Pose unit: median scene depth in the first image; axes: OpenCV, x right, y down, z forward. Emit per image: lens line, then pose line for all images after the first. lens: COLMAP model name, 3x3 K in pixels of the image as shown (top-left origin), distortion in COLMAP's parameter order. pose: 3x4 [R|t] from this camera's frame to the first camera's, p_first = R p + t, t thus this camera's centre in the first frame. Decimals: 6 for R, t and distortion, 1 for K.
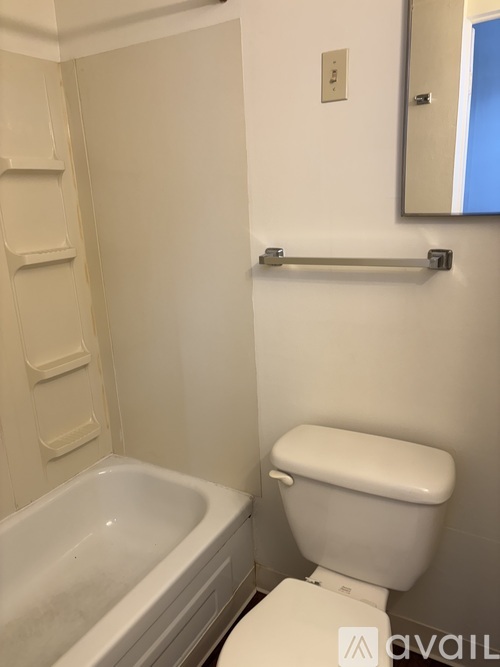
lens RADIAL K [[502.5, 0, 250.9], [0, 502.5, 323.9], [0, 0, 1]] dist [0.036849, 0.001816]
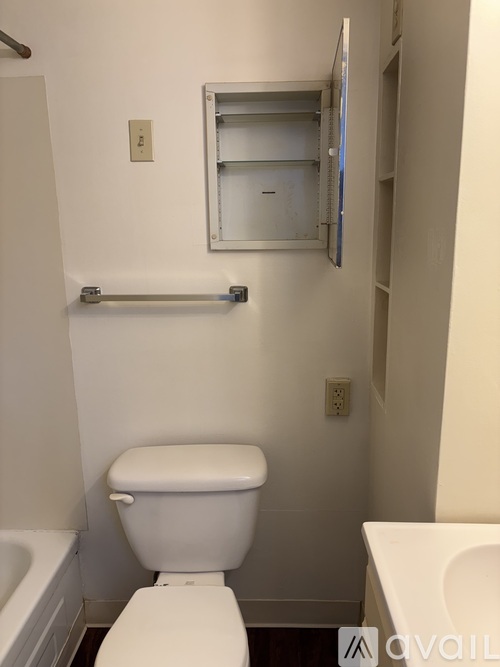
lens RADIAL K [[502.5, 0, 250.9], [0, 502.5, 323.9], [0, 0, 1]] dist [0.036849, 0.001816]
pose [[0.881110, -0.052343, 0.470006, -0.179526], [0.086930, 0.994847, -0.052172, 0.014493], [-0.464853, 0.086827, 0.881120, -0.107103]]
